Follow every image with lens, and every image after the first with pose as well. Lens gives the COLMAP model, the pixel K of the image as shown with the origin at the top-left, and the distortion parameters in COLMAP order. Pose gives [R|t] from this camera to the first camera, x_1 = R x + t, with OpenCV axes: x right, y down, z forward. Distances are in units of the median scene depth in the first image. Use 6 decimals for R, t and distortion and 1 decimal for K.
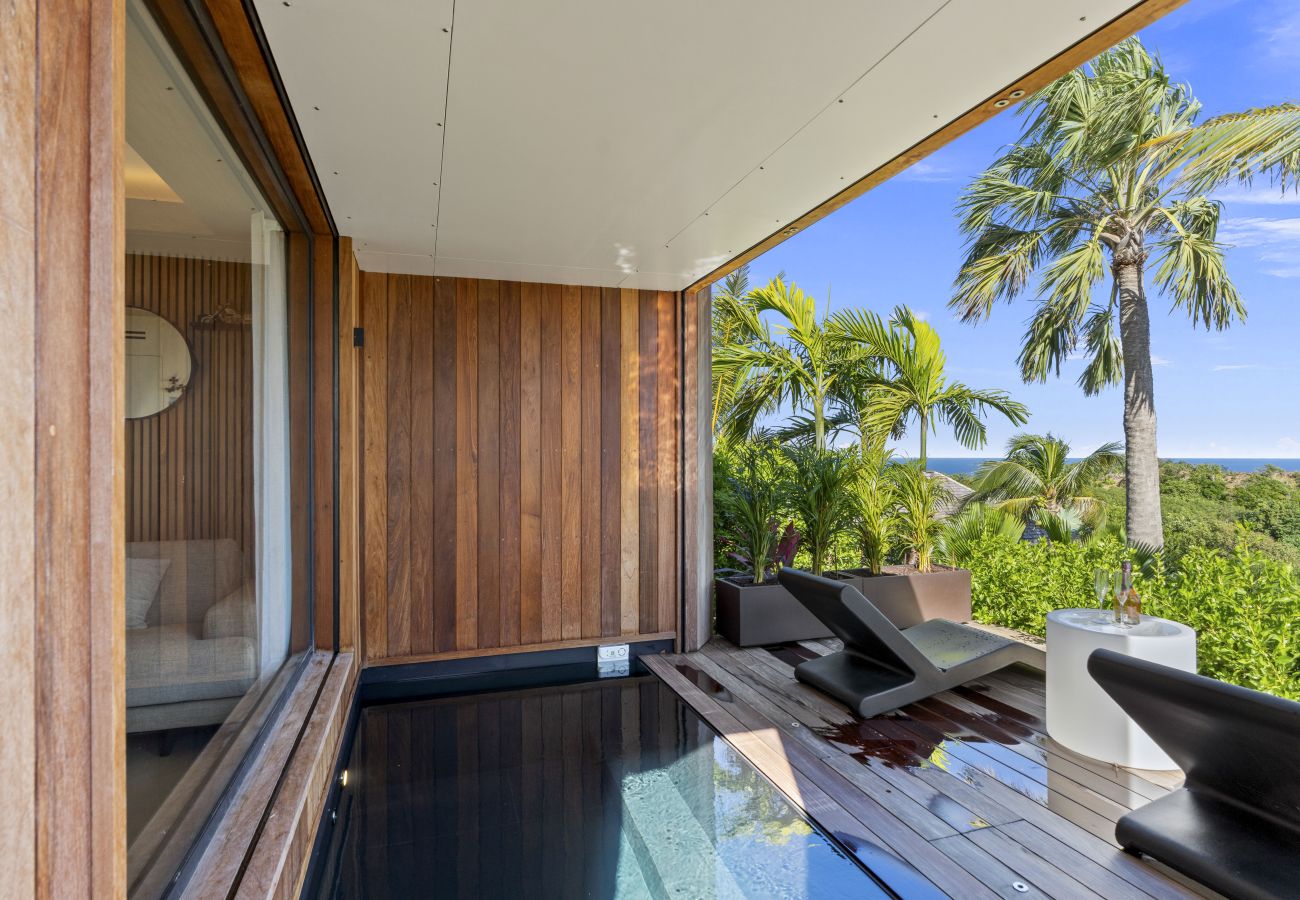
lens RADIAL K [[678.5, 0, 640.7], [0, 678.5, 447.9], [0, 0, 1]] dist [0.000793, 0.000868]
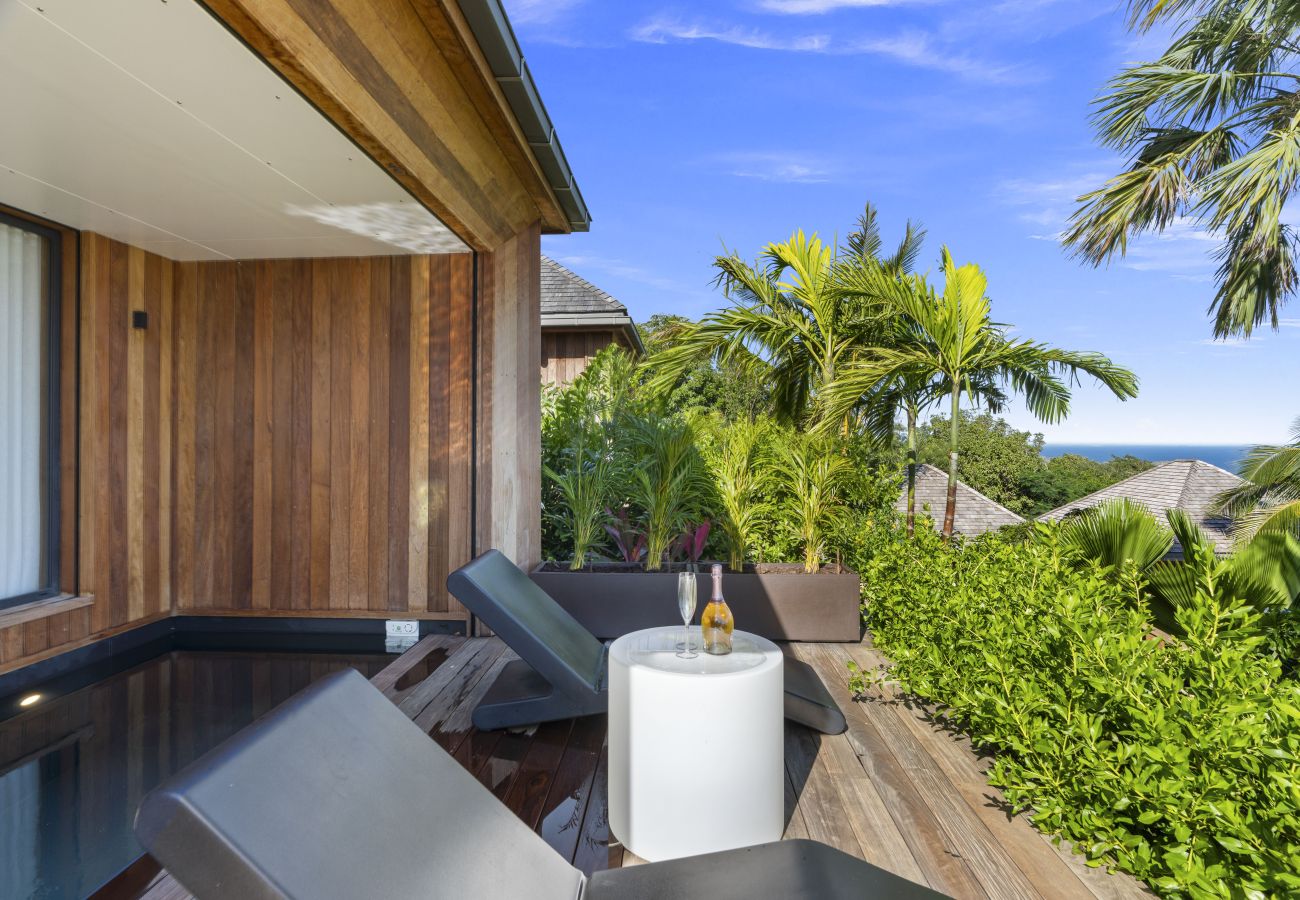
lens RADIAL K [[670.8, 0, 639.6], [0, 670.8, 432.0], [0, 0, 1]] dist [-0.000212, 0.000099]
pose [[0.930358, -0.000533, -0.366652, 0.656154], [0.000760, 1.000000, 0.000477, 0.019543], [0.366652, -0.000723, 0.930358, 0.233484]]
